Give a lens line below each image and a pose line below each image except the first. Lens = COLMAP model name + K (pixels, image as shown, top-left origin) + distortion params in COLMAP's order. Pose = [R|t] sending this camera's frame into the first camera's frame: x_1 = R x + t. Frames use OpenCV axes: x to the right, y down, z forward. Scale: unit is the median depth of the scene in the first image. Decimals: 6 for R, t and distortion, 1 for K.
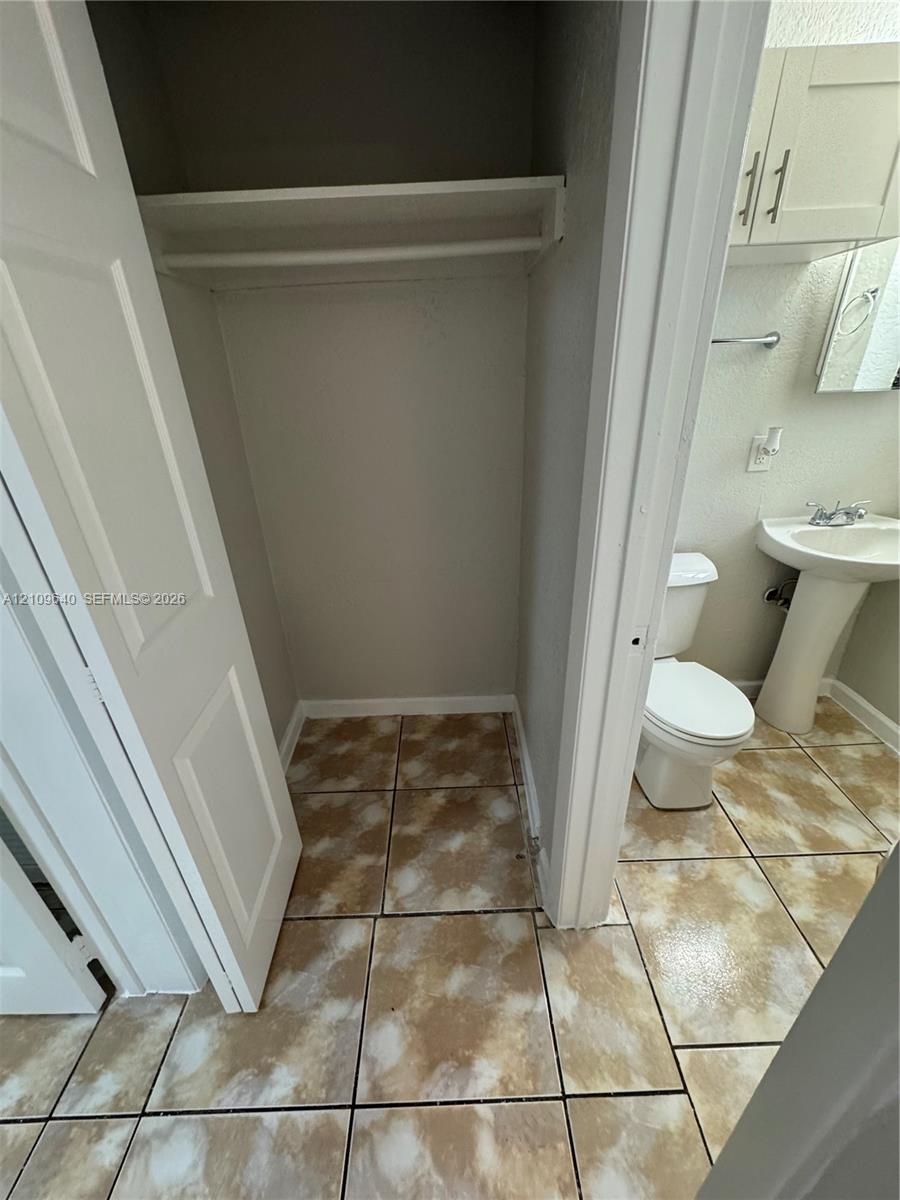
lens RADIAL K [[477.2, 0, 448.9], [0, 477.2, 599.7], [0, 0, 1]] dist [-0.001382, 0.000149]
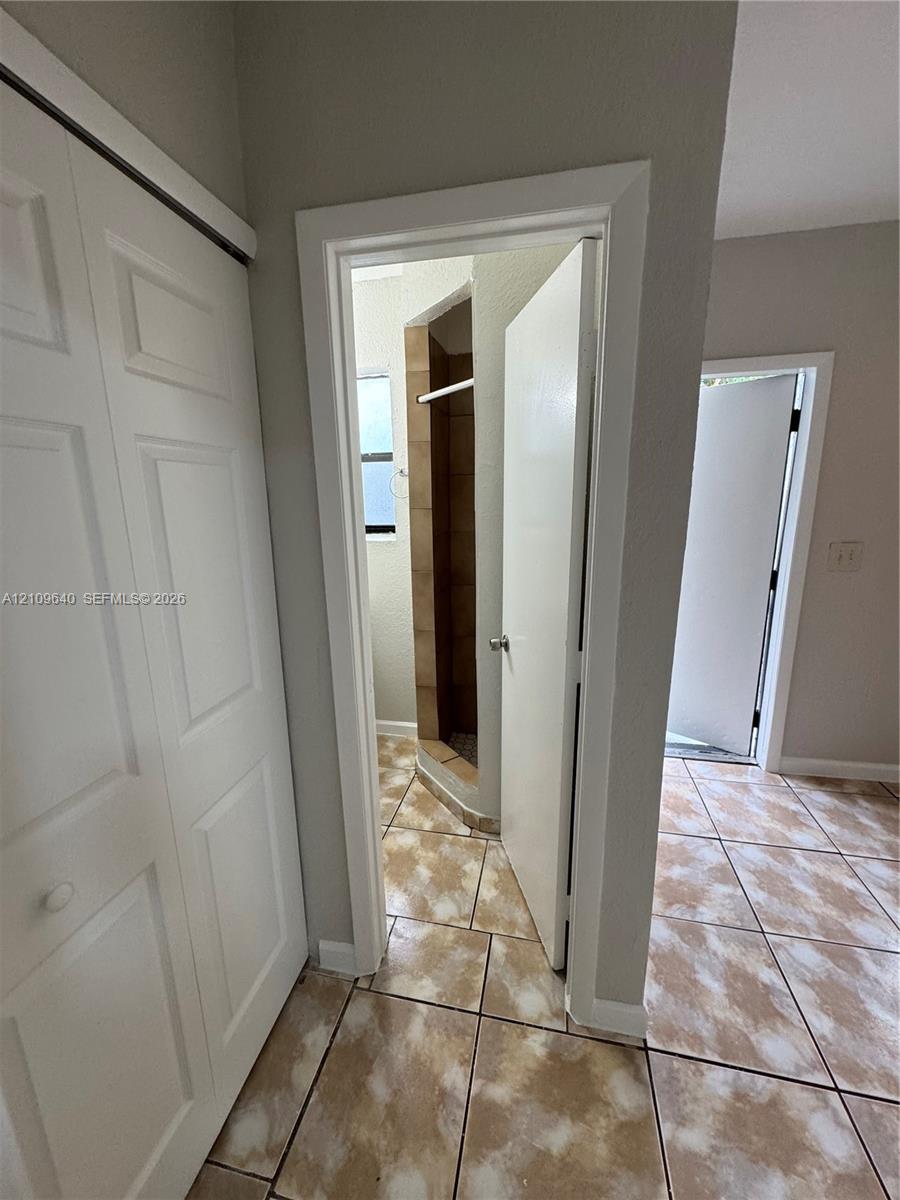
lens RADIAL K [[479.5, 0, 448.7], [0, 479.5, 597.5], [0, 0, 1]] dist [-0.001837, -0.000180]
pose [[0.227053, -0.173523, 0.958299, -0.531245], [0.439255, 0.896472, 0.058253, -0.080137], [-0.869196, 0.407711, 0.279767, 0.132037]]
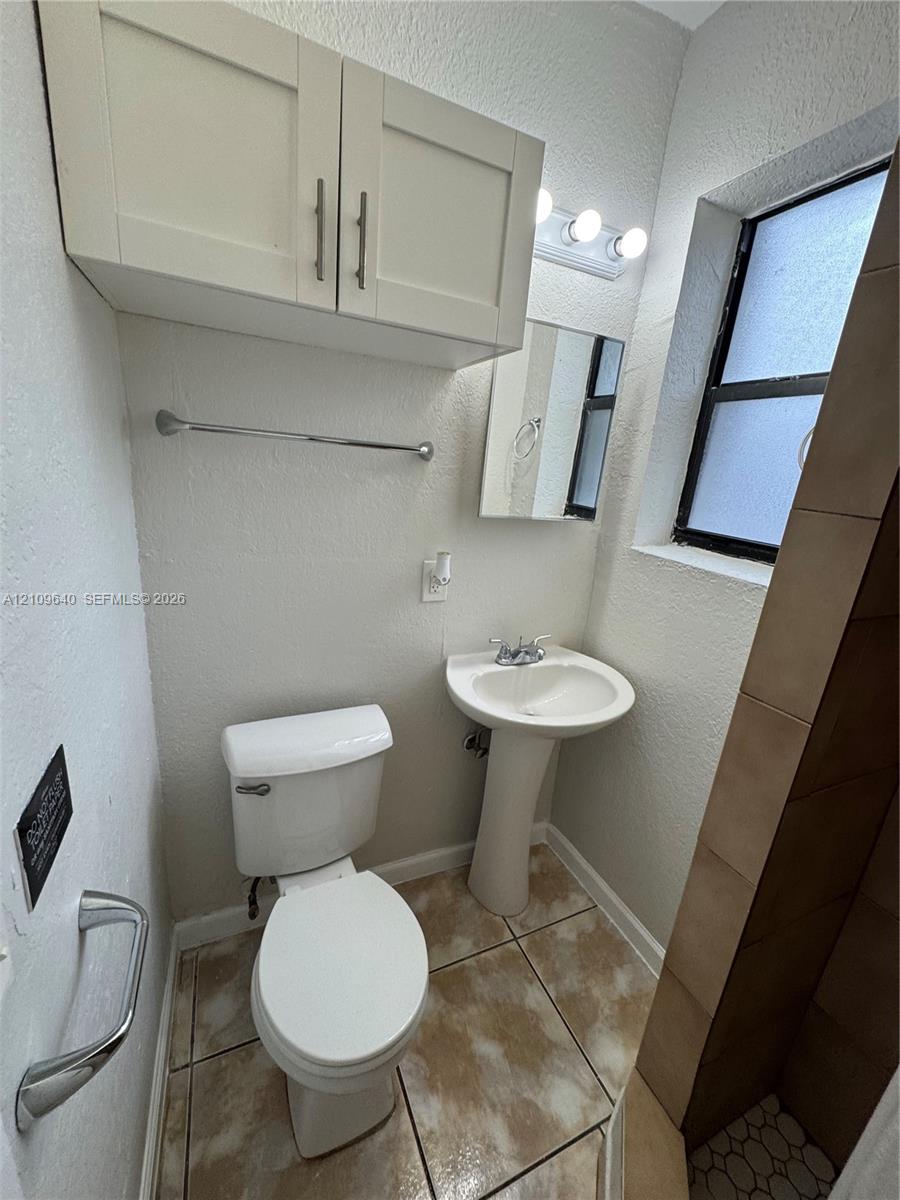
lens RADIAL K [[479.5, 0, 448.7], [0, 479.5, 597.5], [0, 0, 1]] dist [-0.001837, -0.000180]
pose [[0.908795, 0.005887, 0.417201, 0.338325], [0.065296, 0.985574, -0.156143, -0.150989], [-0.412102, 0.169144, 0.895300, 0.264488]]
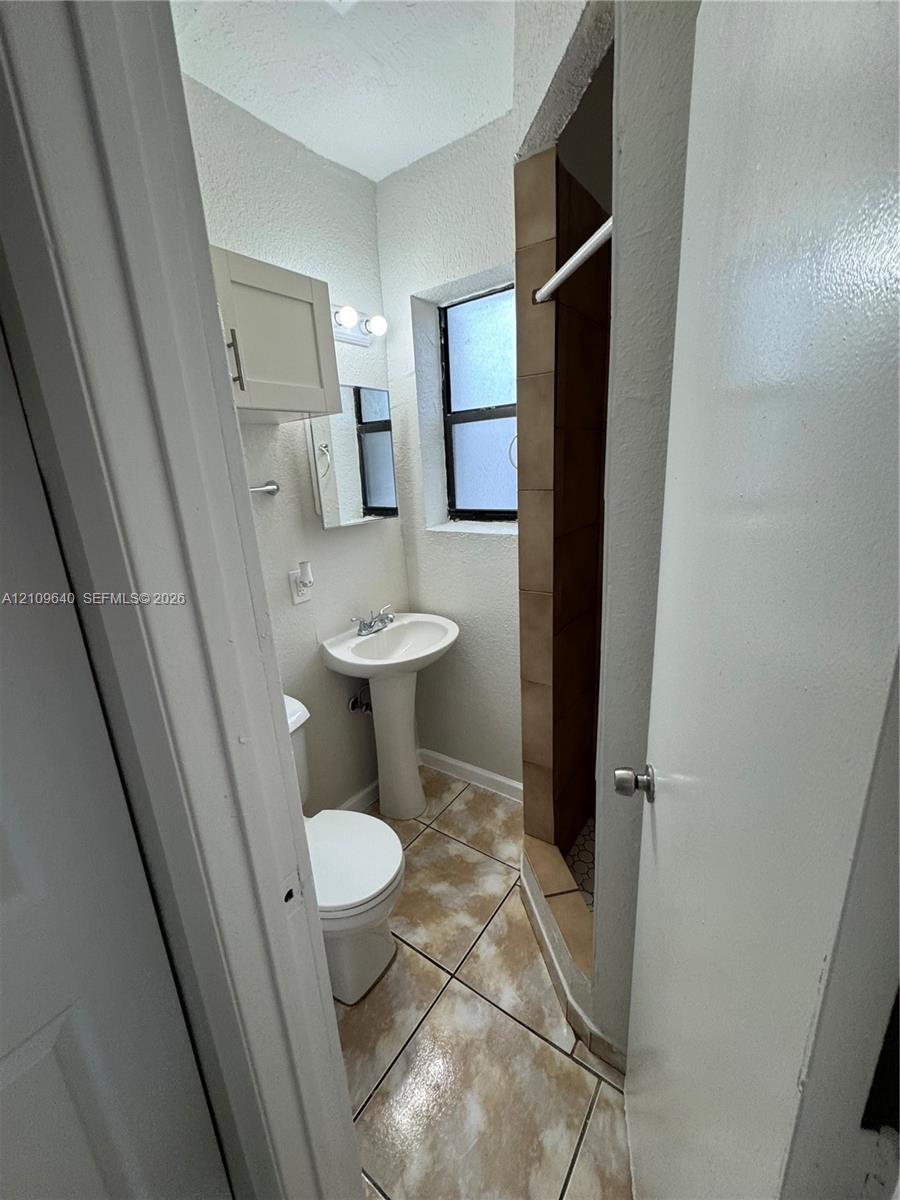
lens RADIAL K [[477.2, 0, 448.9], [0, 477.2, 599.7], [0, 0, 1]] dist [-0.001382, 0.000149]
pose [[0.597897, -0.211017, 0.773299, 0.041715], [0.385258, 0.921643, -0.046376, -0.107968], [-0.702919, 0.325648, 0.632344, 0.128962]]
